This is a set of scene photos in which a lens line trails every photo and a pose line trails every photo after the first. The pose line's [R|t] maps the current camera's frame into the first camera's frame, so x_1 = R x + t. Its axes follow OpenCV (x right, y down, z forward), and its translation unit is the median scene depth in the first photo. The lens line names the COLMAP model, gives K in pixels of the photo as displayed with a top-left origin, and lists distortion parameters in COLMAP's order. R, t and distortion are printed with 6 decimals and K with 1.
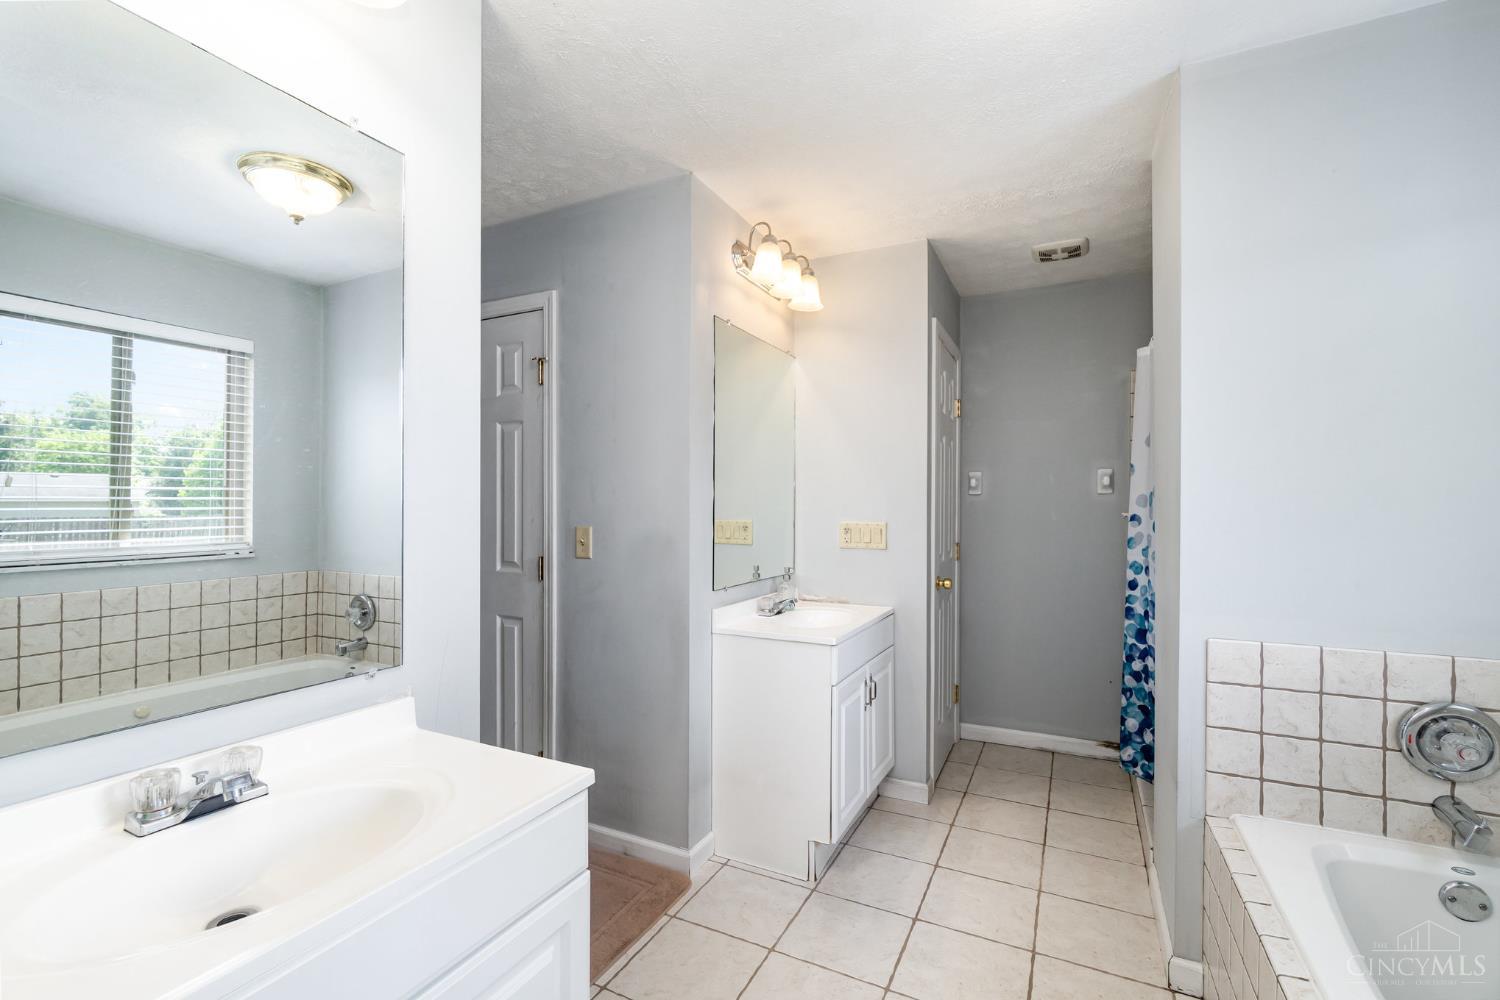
lens RADIAL K [[648.3, 0, 746.4], [0, 648.3, 503.8], [0, 0, 1]] dist [-0.012849, 0.000844]
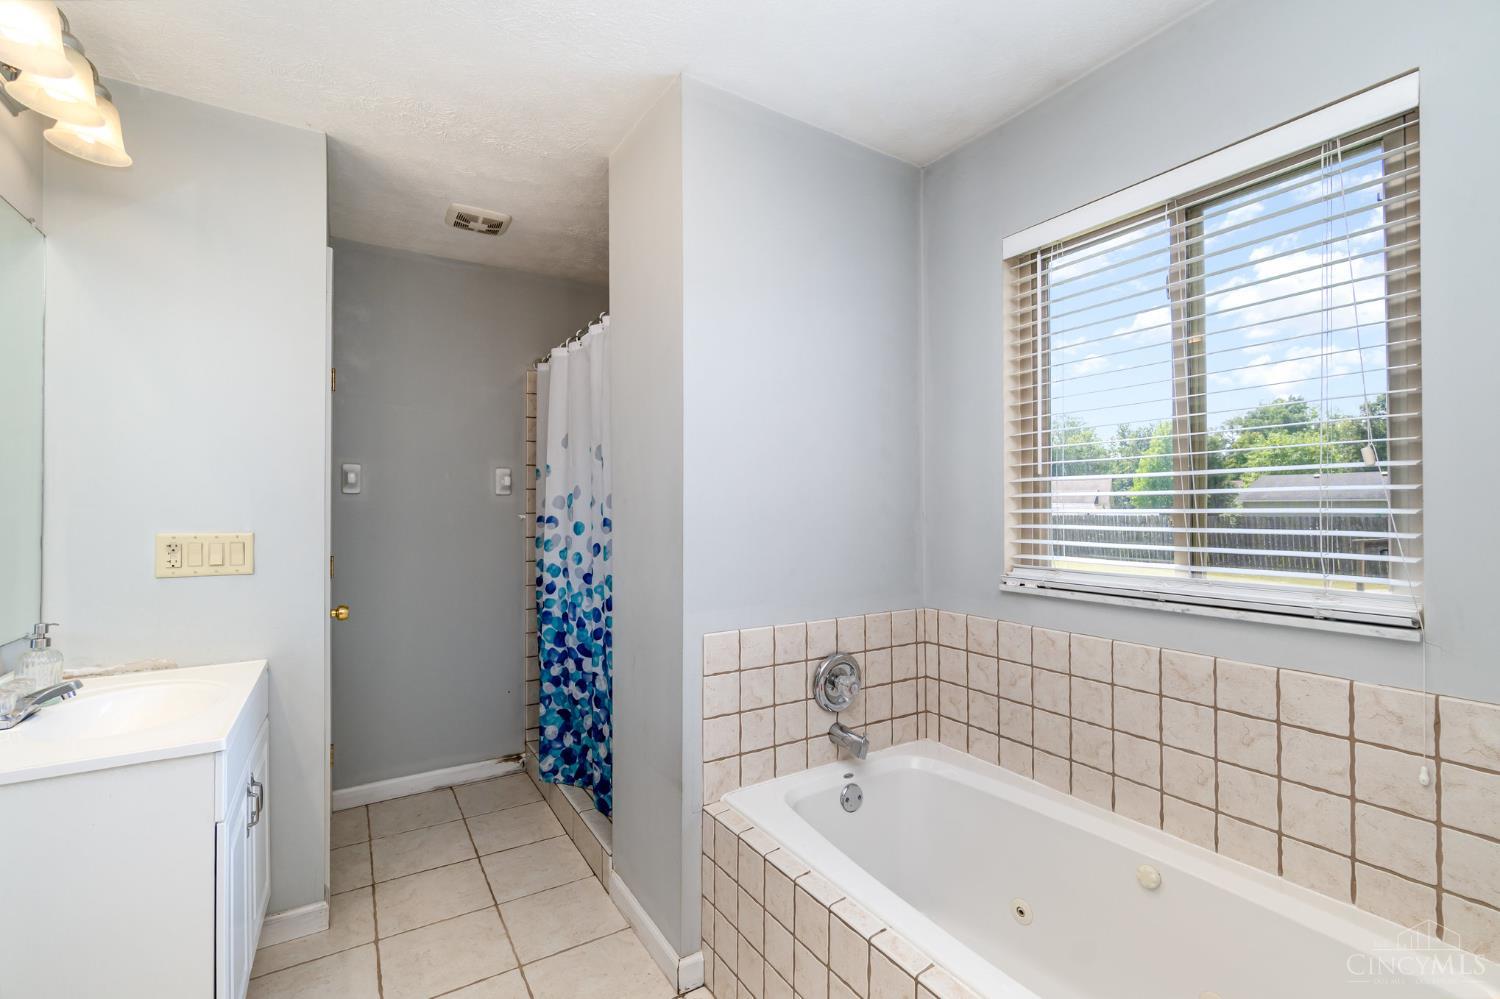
lens RADIAL K [[648.3, 0, 751.0], [0, 648.3, 503.0], [0, 0, 1]] dist [-0.012849, 0.000844]
pose [[0.519210, 0.005492, 0.854629, -0.082388], [-0.001380, 0.999983, -0.005587, 0.001474], [-0.854646, 0.001722, 0.519209, 0.234209]]
